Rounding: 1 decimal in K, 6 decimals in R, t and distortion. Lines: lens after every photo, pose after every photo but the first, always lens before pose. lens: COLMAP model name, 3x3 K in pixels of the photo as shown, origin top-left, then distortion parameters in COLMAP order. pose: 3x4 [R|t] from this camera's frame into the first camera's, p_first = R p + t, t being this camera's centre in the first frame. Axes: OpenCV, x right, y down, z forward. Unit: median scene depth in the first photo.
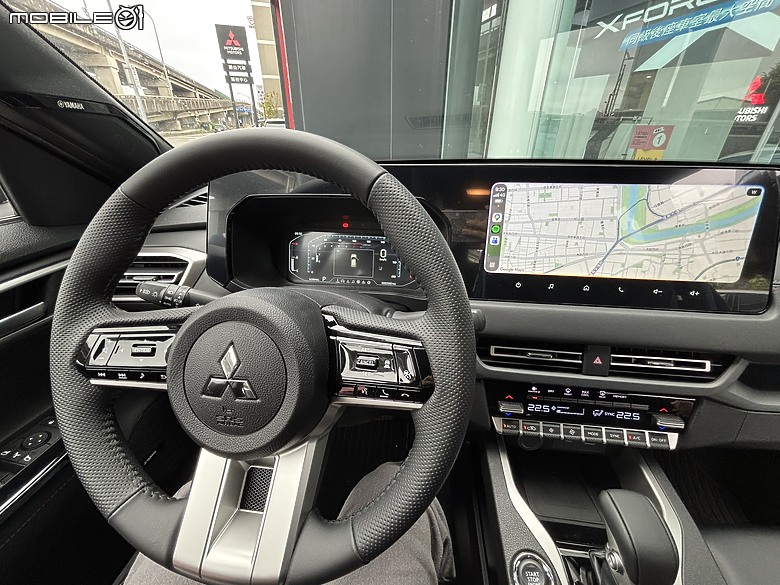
lens RADIAL K [[319.5, 0, 388.8], [0, 319.5, 298.6], [0, 0, 1]] dist [-0.003726, 0.001186]
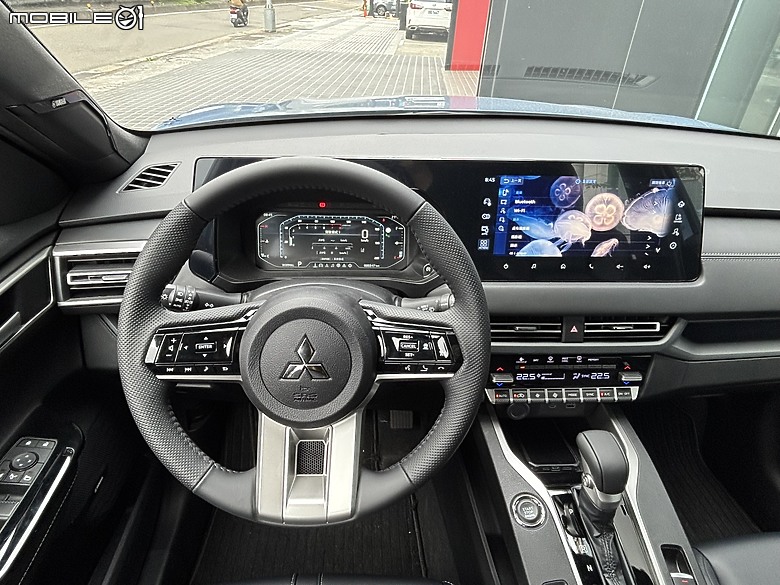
lens RADIAL K [[473.9, 0, 385.7], [0, 473.9, 291.8], [0, 0, 1]] dist [0.013522, -0.001671]
pose [[0.981575, -0.062175, 0.180677, -0.293000], [0.050603, 0.996403, 0.067972, -0.085462], [-0.184253, -0.057577, 0.981191, -0.516221]]
